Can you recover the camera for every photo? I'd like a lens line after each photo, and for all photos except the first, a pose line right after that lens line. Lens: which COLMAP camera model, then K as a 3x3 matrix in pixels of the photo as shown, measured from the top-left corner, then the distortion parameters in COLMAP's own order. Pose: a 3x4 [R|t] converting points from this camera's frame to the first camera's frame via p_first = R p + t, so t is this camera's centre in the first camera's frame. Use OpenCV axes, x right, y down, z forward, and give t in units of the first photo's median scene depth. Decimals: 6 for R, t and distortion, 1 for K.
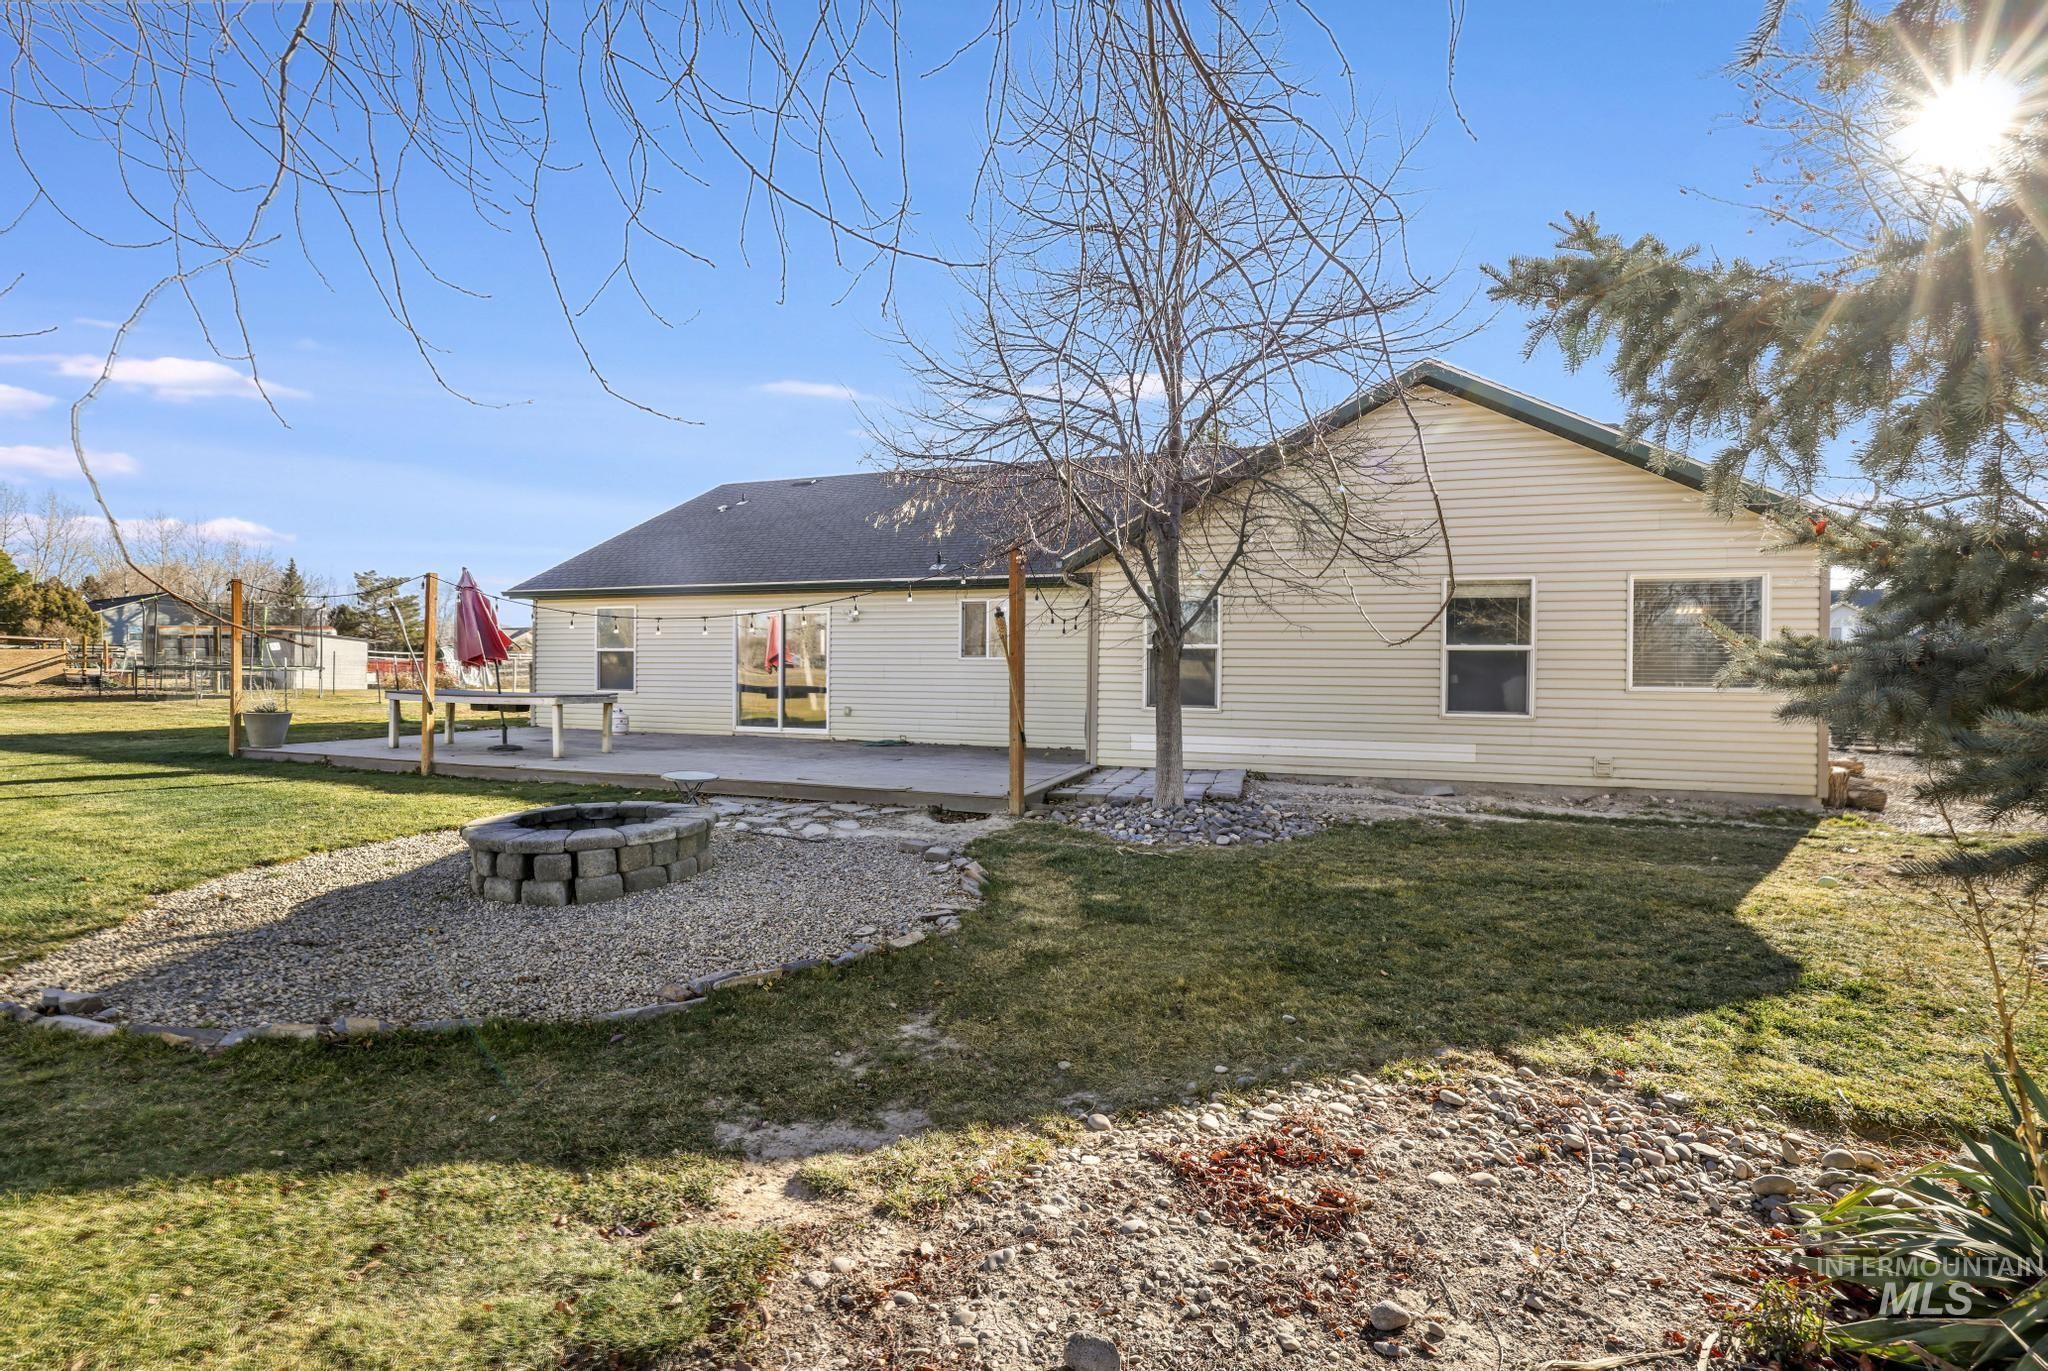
lens RADIAL K [[905.2, 0, 1023.5], [0, 905.2, 665.5], [0, 0, 1]] dist [-0.001861, 0.000127]
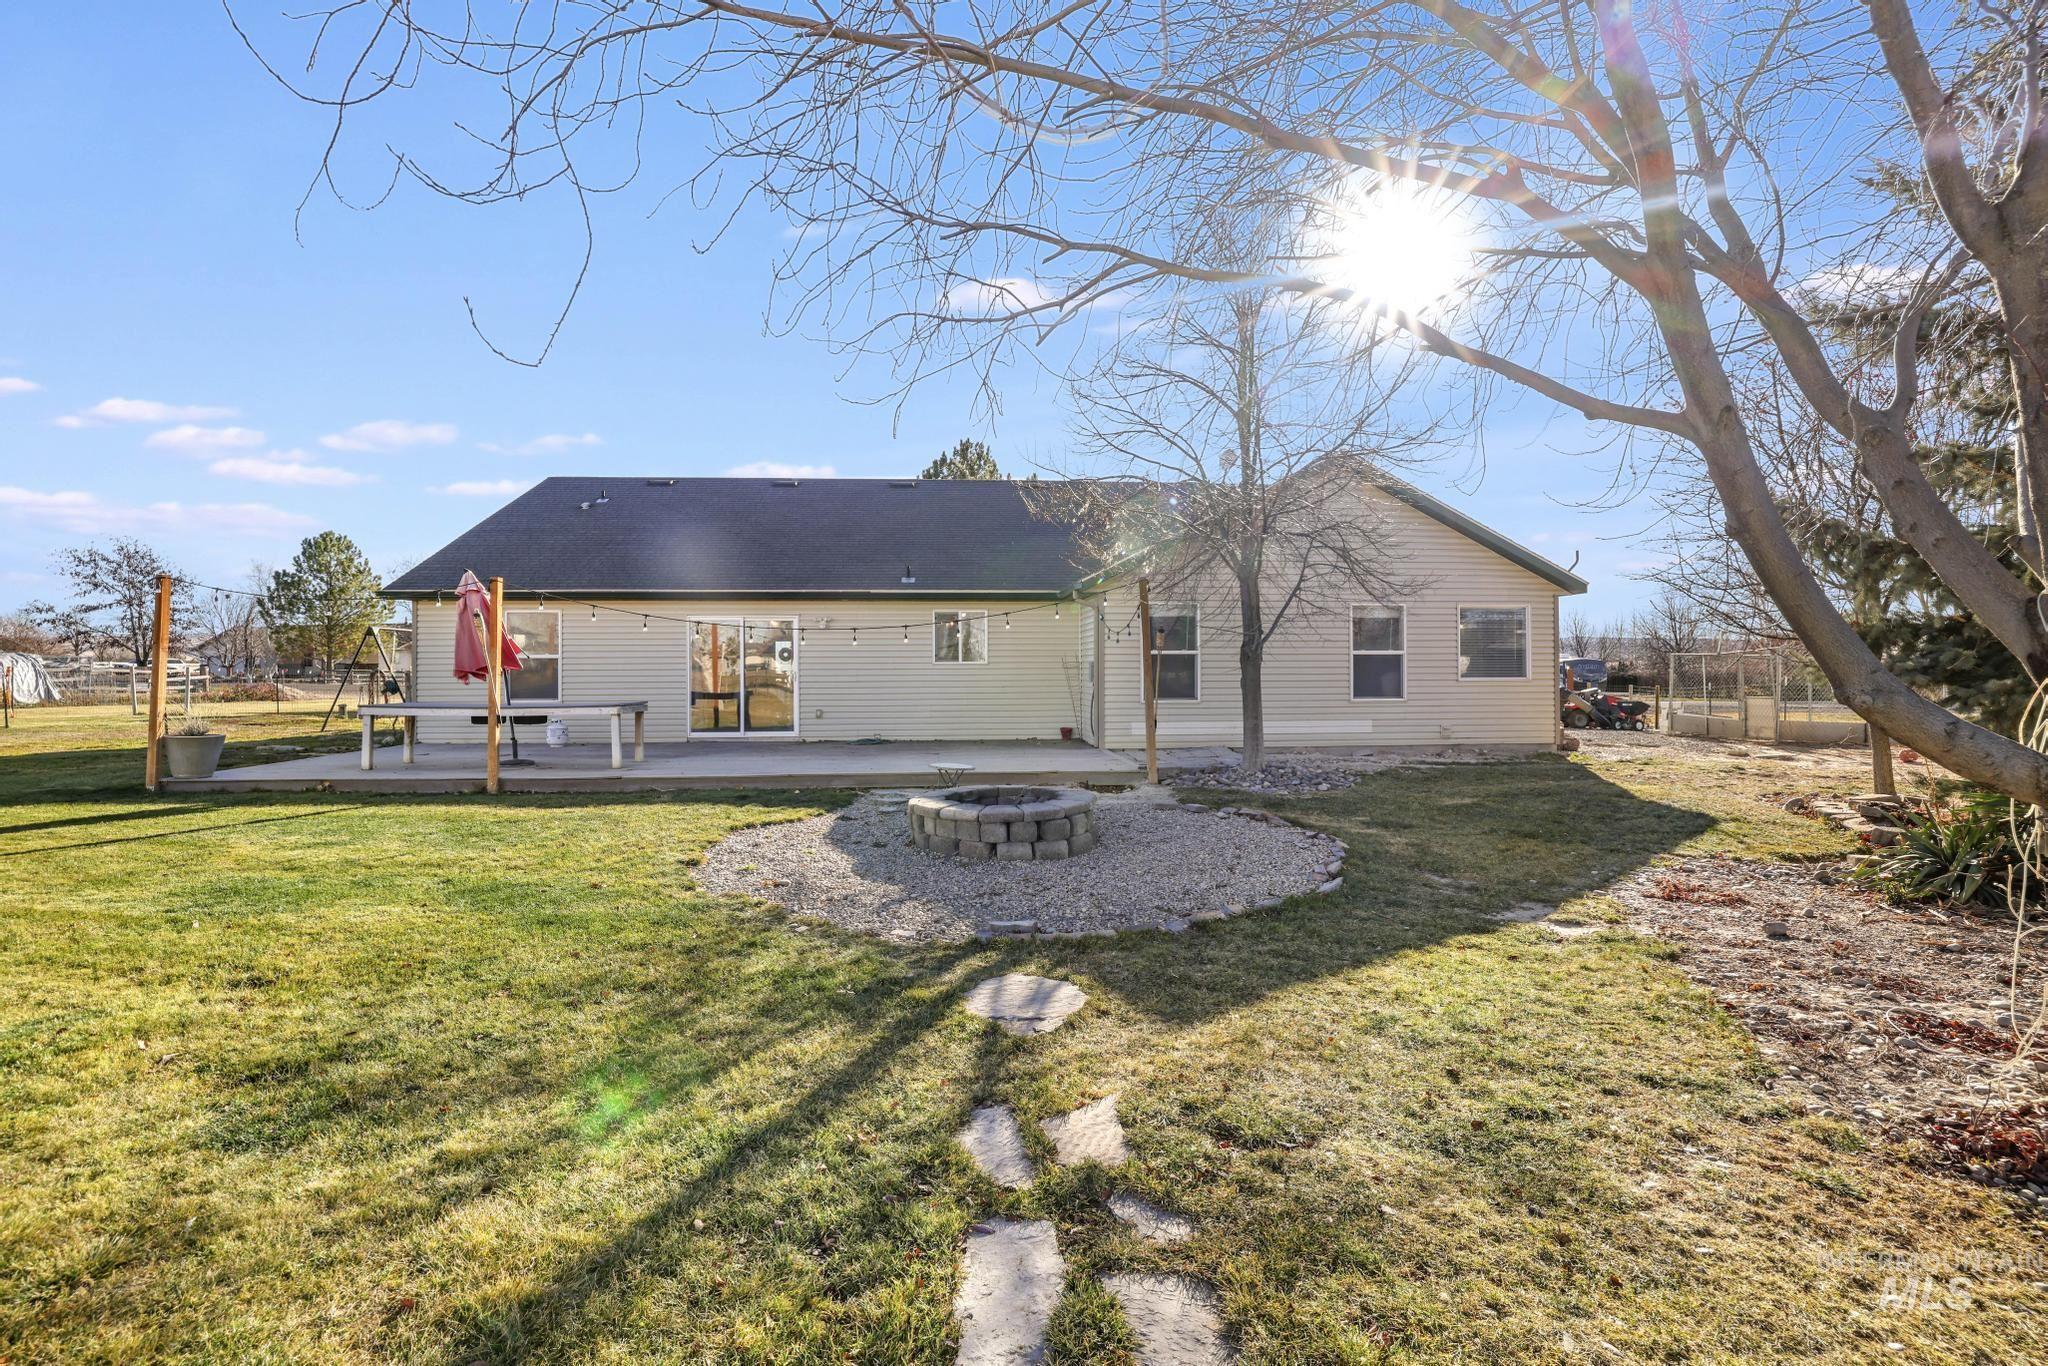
lens RADIAL K [[905.2, 0, 1023.5], [0, 905.2, 663.0], [0, 0, 1]] dist [-0.001861, 0.000127]
pose [[0.915250, -0.010731, 0.402743, -0.520981], [0.010811, 0.999939, 0.002075, -0.010591], [-0.402740, 0.002455, 0.915311, -0.088419]]
